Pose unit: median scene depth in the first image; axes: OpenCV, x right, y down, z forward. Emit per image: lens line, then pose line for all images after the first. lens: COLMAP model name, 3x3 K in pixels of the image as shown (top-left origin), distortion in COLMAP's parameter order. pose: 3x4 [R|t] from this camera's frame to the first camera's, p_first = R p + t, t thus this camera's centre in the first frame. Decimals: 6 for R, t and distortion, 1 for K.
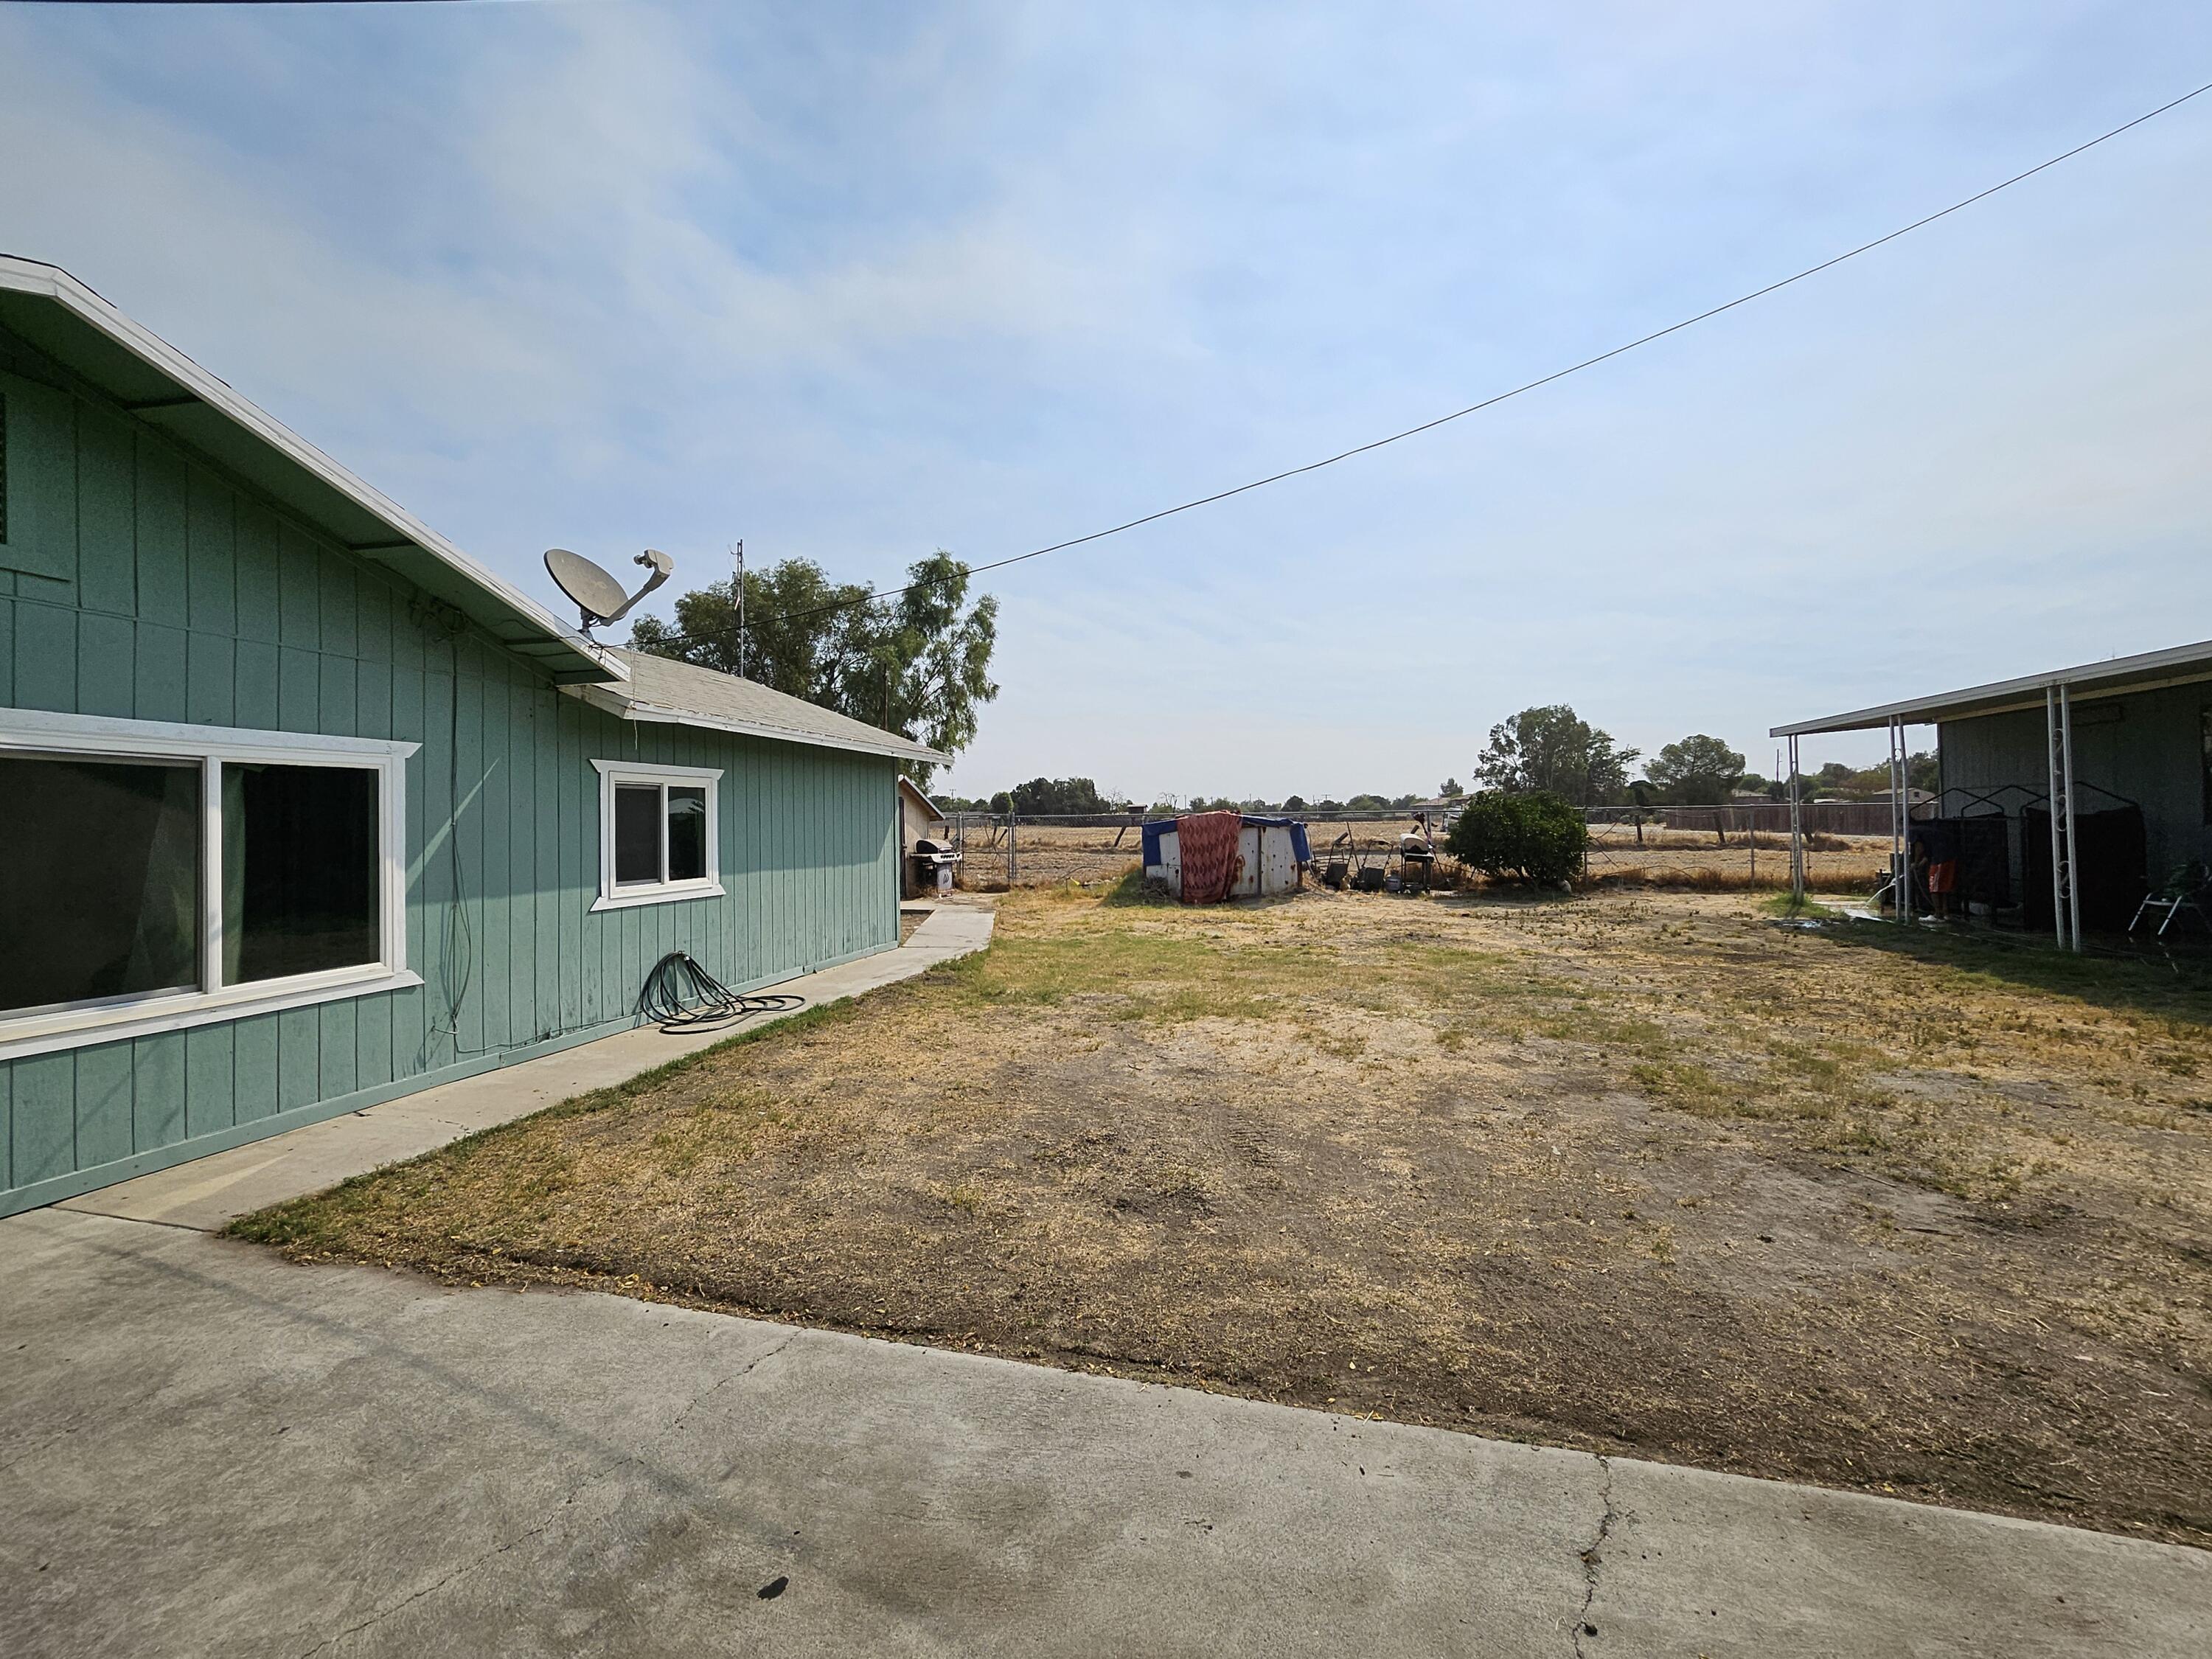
lens RADIAL K [[968.6, 0, 1093.8], [0, 968.6, 814.6], [0, 0, 1]] dist [0.001417, -0.000057]
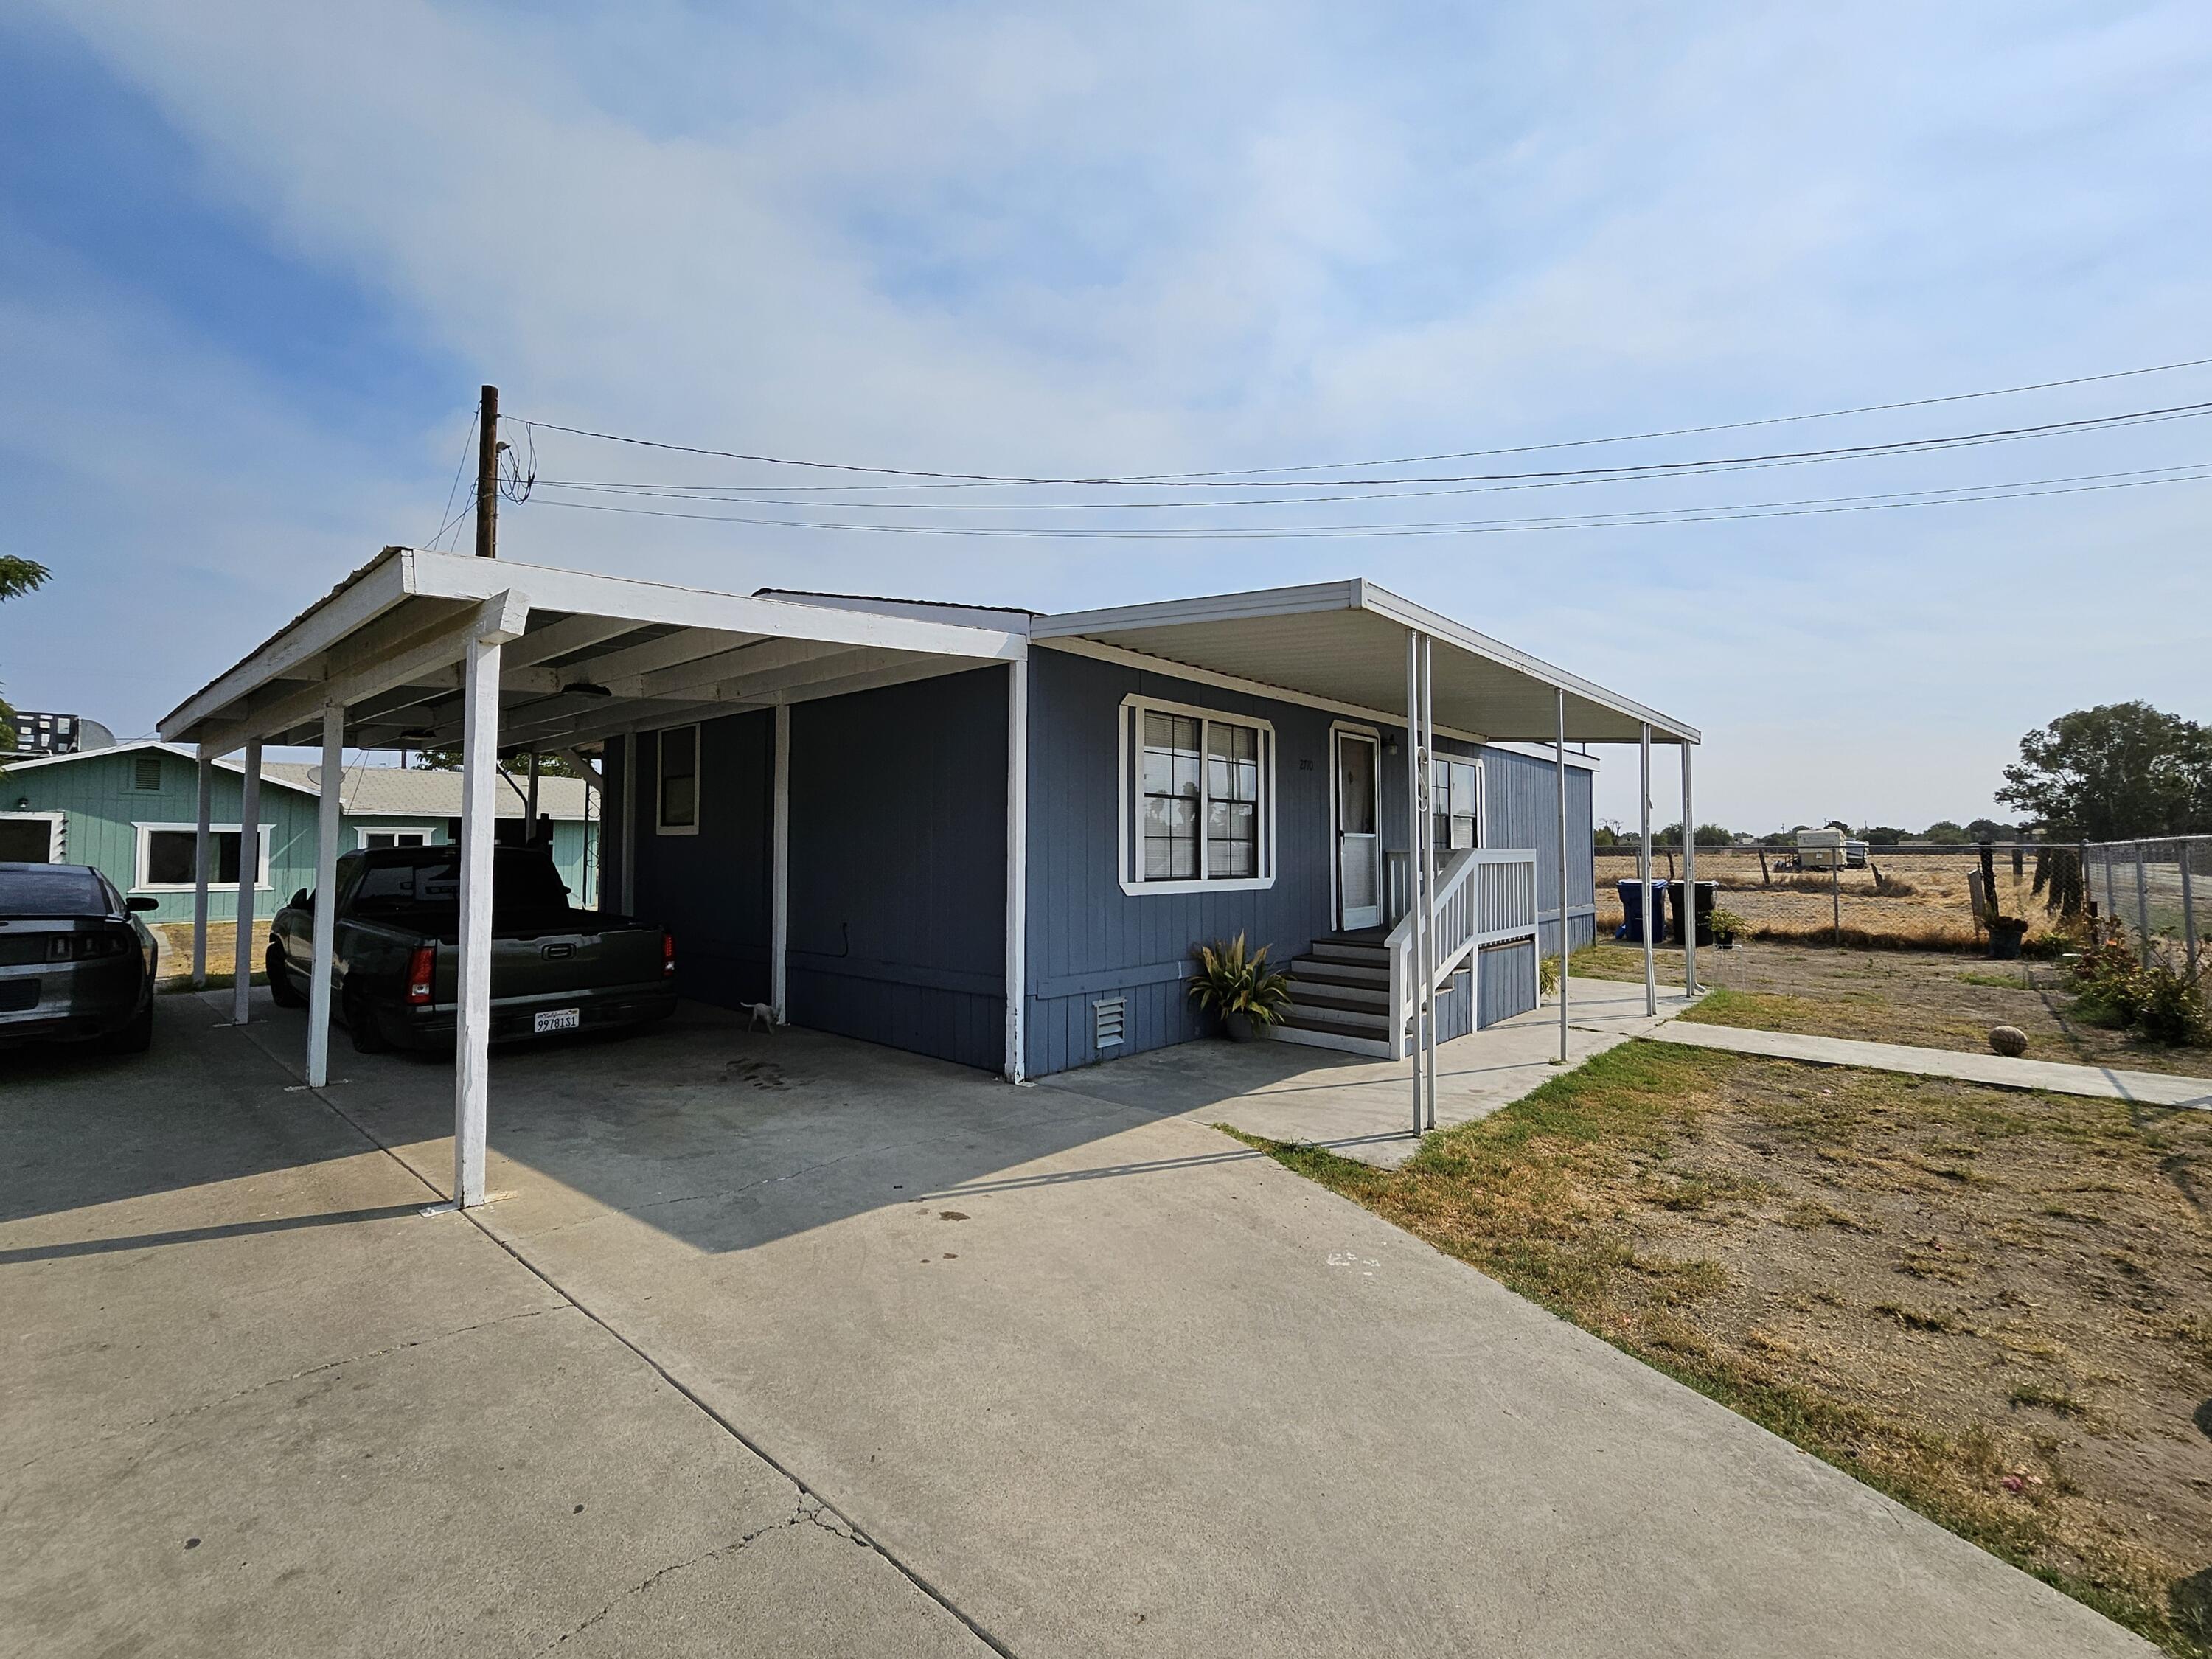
lens RADIAL K [[968.6, 0, 1093.8], [0, 968.6, 814.6], [0, 0, 1]] dist [0.001417, -0.000057]
pose [[0.869640, -0.006185, -0.493647, 1.180257], [-0.006327, 0.999700, -0.023672, -0.013464], [0.493646, 0.023710, 0.869340, -0.207334]]
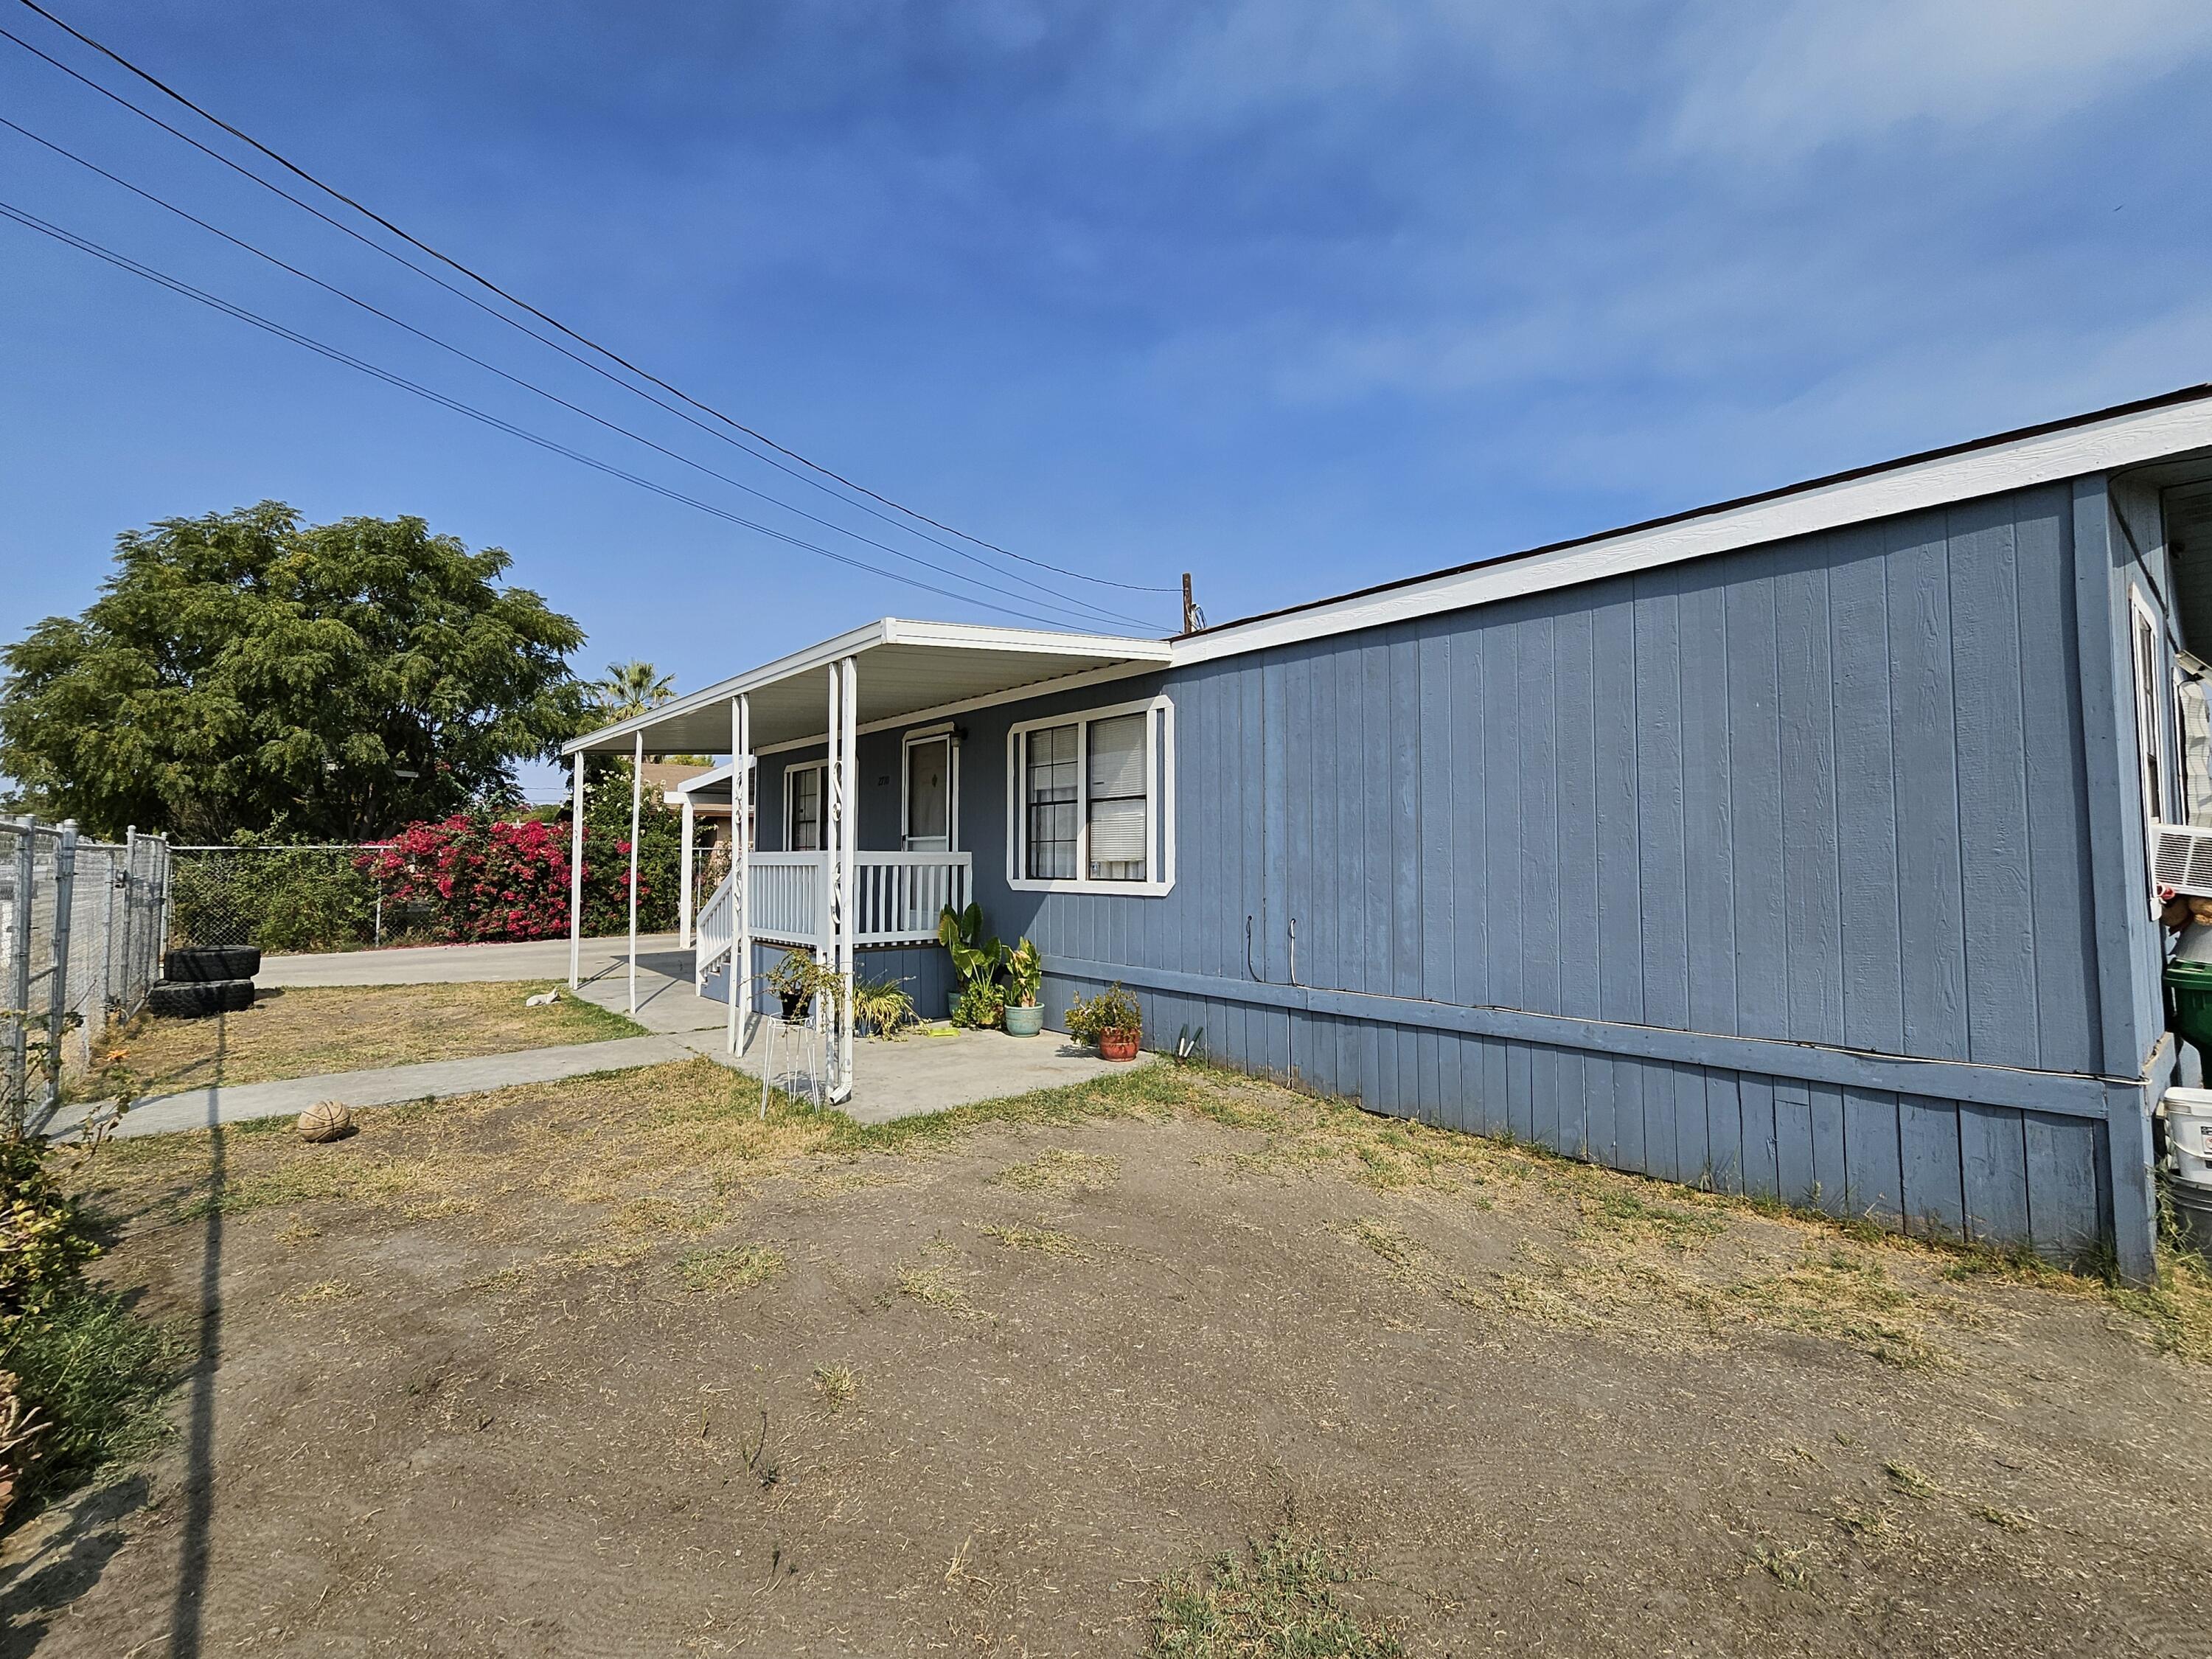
lens RADIAL K [[968.6, 0, 1093.8], [0, 968.6, 814.6], [0, 0, 1]] dist [0.001417, -0.000057]
pose [[-0.592276, -0.023824, -0.805383, 1.364400], [0.019949, 0.998823, -0.044217, -0.005160], [0.805488, -0.042255, -0.591103, 0.471732]]
